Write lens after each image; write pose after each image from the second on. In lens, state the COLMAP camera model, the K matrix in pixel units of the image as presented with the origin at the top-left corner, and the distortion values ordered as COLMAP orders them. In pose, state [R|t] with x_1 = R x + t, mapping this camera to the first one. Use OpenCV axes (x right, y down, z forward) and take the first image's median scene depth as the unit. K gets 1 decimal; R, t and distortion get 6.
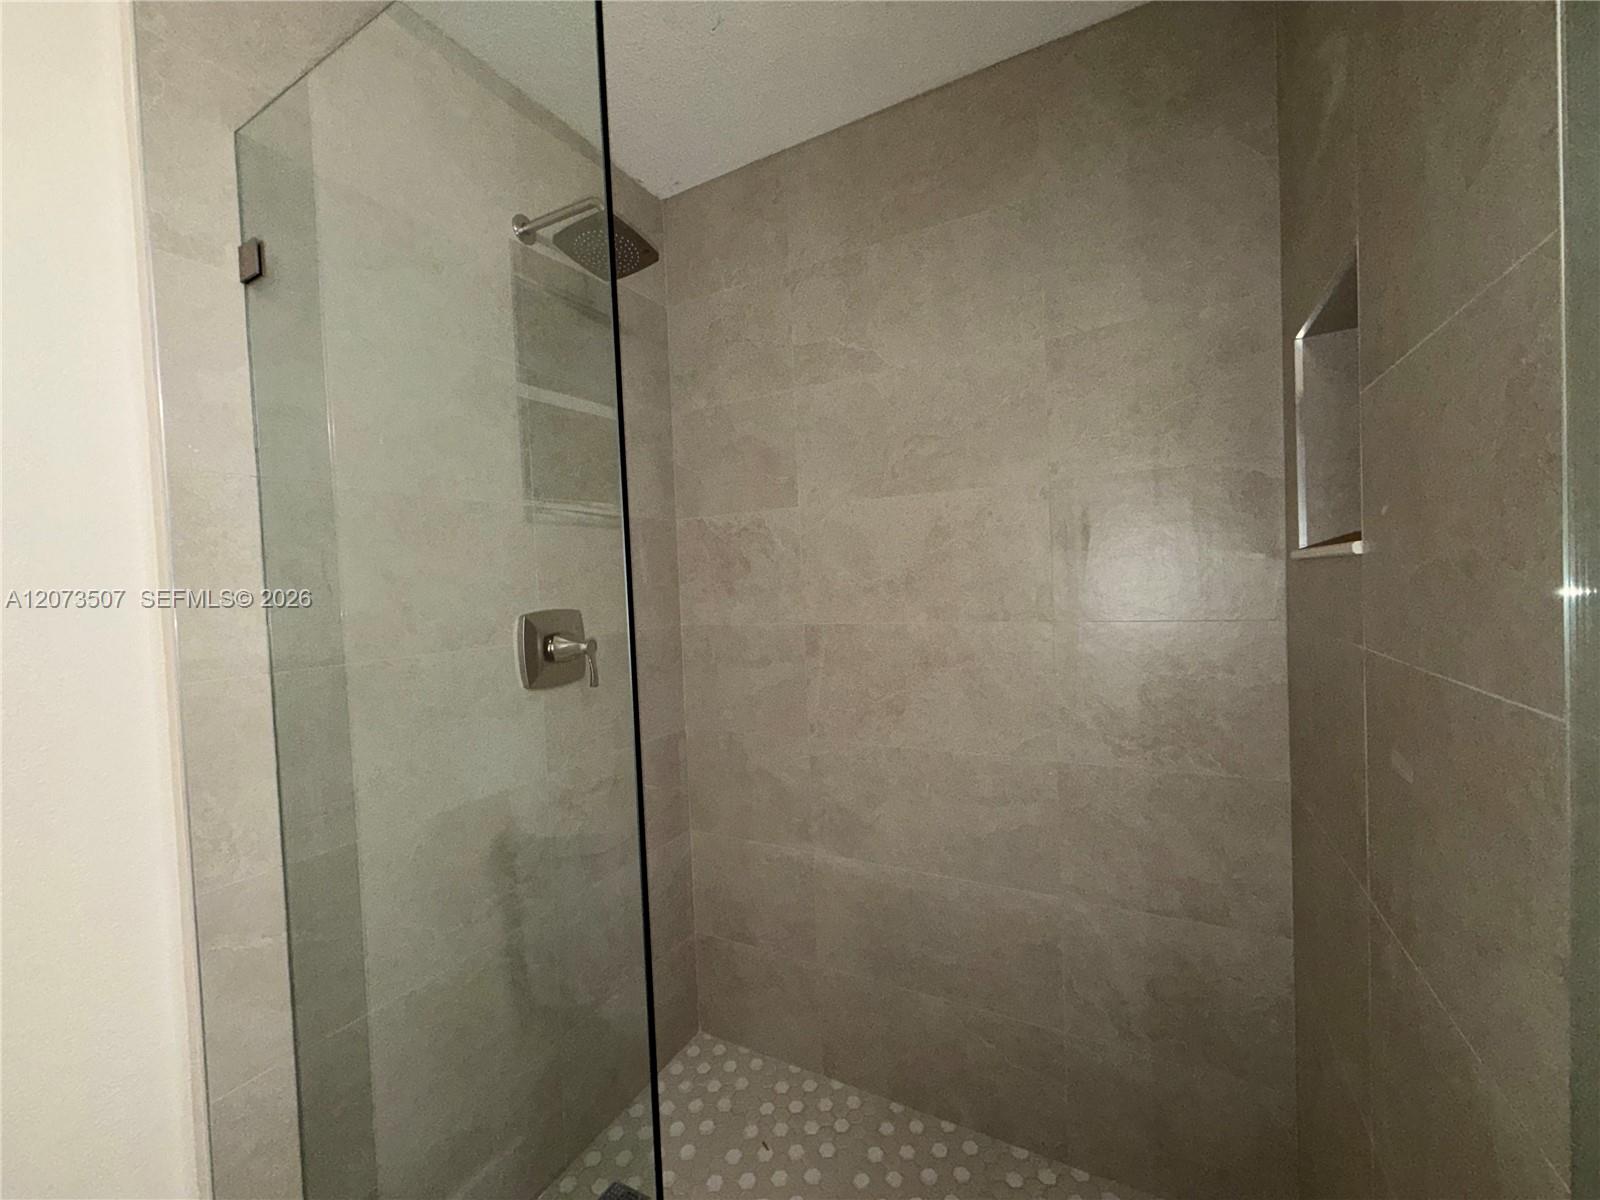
lens RADIAL K [[638.1, 0, 799.9], [0, 638.1, 599.1], [0, 0, 1]] dist [-0.000241, -0.000015]
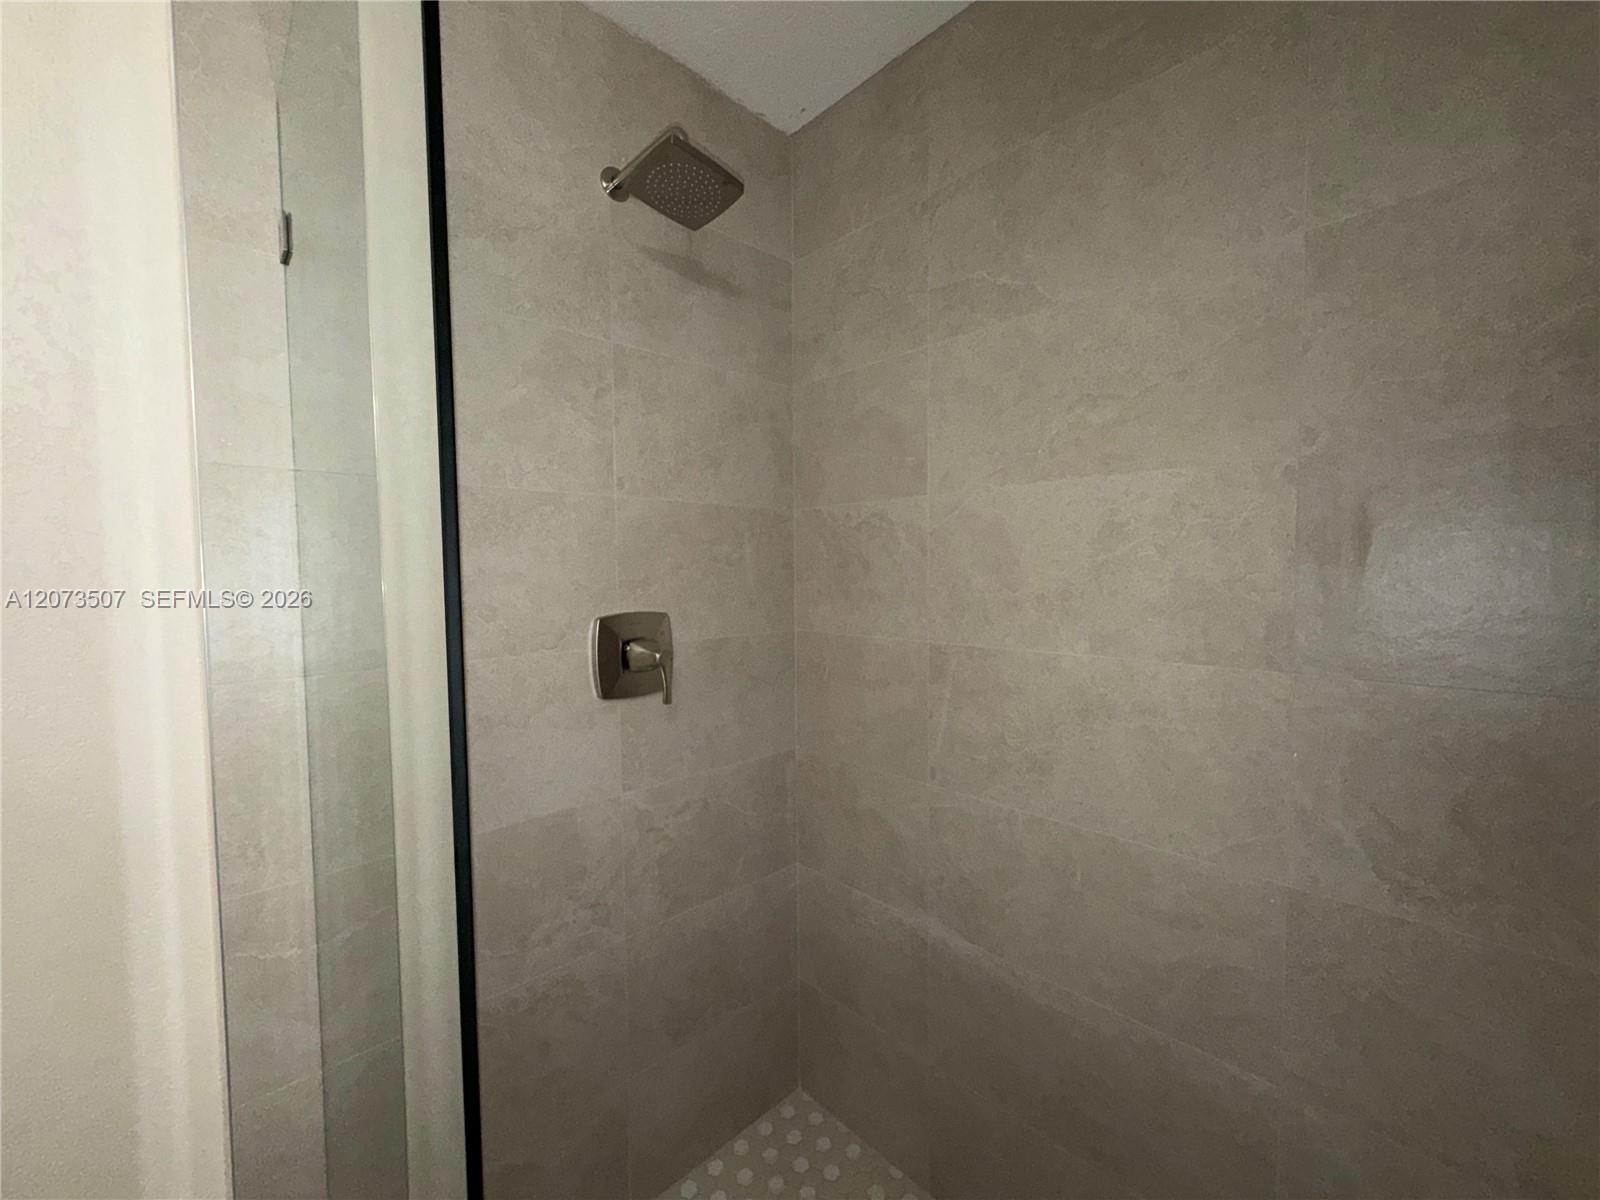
lens RADIAL K [[638.1, 0, 800.7], [0, 638.1, 600.3], [0, 0, 1]] dist [-0.000241, -0.000015]
pose [[0.950187, 0.046365, -0.308214, 0.112161], [-0.037525, 0.998698, 0.034549, -0.039873], [0.309414, -0.021262, 0.950690, 0.218973]]
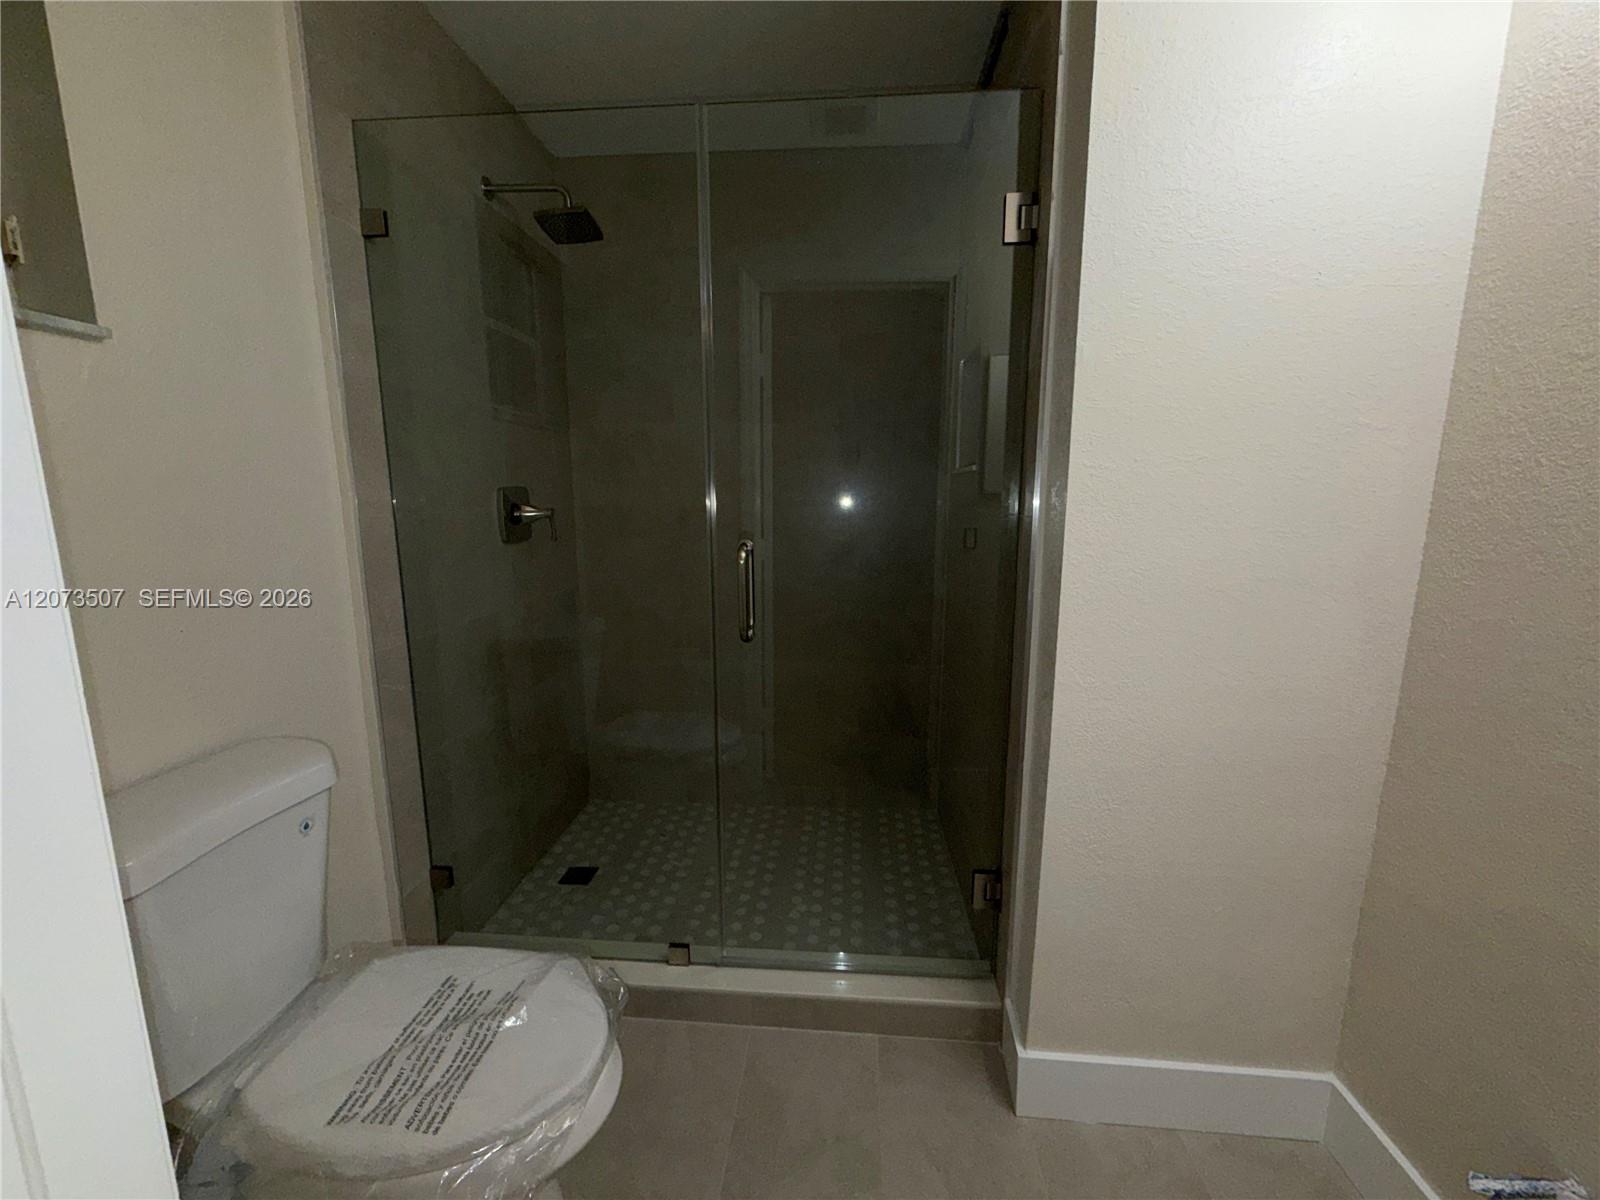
lens RADIAL K [[638.1, 0, 796.5], [0, 638.1, 598.2], [0, 0, 1]] dist [-0.000241, -0.000015]
pose [[0.913526, -0.021016, 0.406238, -0.393664], [-0.030298, 0.992375, 0.119471, 0.071500], [-0.405651, -0.121448, 0.905924, -0.518377]]
